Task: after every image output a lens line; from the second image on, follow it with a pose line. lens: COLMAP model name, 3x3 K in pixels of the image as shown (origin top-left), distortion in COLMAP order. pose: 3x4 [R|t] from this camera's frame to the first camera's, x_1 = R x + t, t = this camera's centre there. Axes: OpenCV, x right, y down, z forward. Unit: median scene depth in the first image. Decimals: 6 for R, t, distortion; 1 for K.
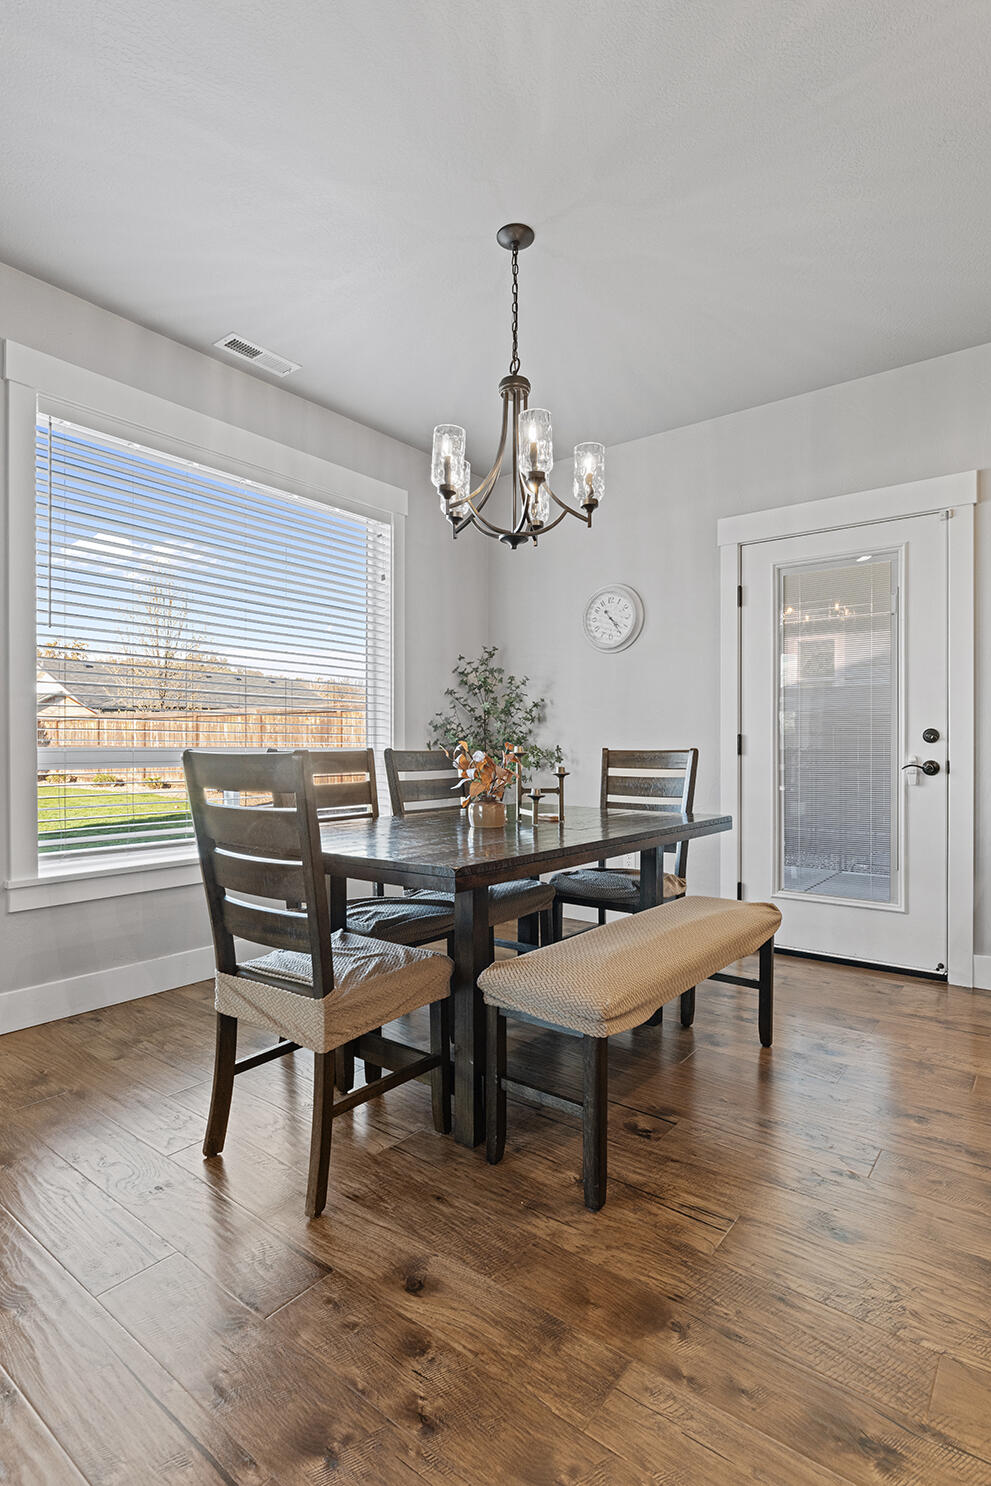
lens RADIAL K [[741.2, 0, 498.9], [0, 741.2, 748.4], [0, 0, 1]] dist [-0.000740, 0.000044]
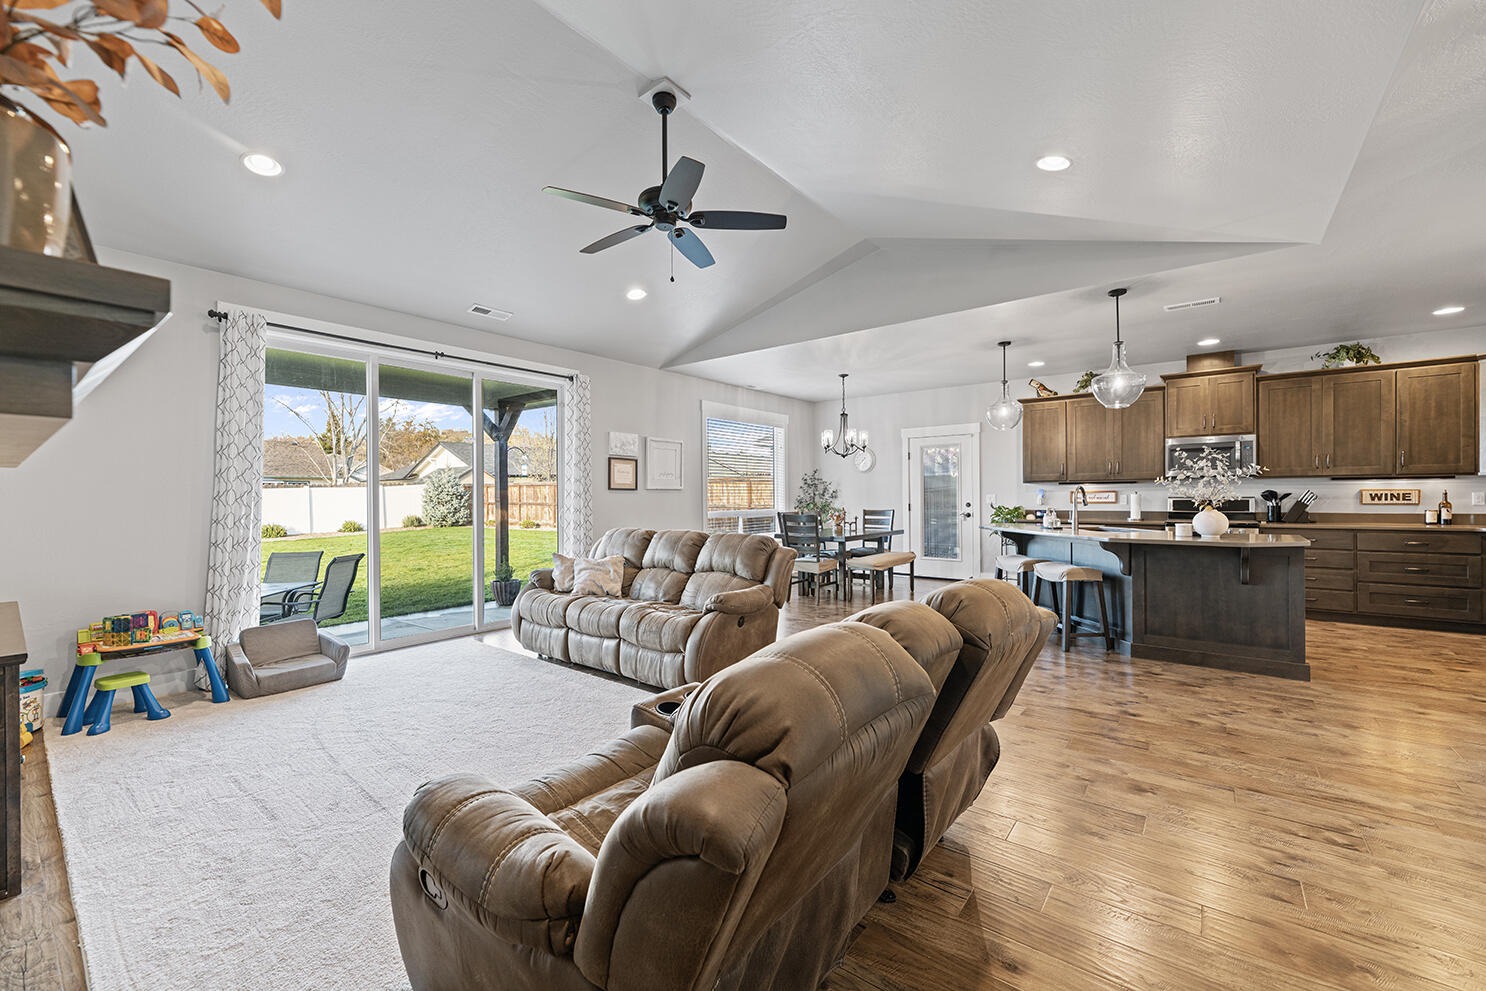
lens RADIAL K [[604.6, 0, 738.5], [0, 604.6, 499.8], [0, 0, 1]] dist [0.000605, -0.000195]
pose [[0.999922, -0.011485, -0.004815, -0.349876], [0.011518, 0.999909, 0.006956, -0.061456], [0.004735, -0.007011, 0.999964, -1.442666]]
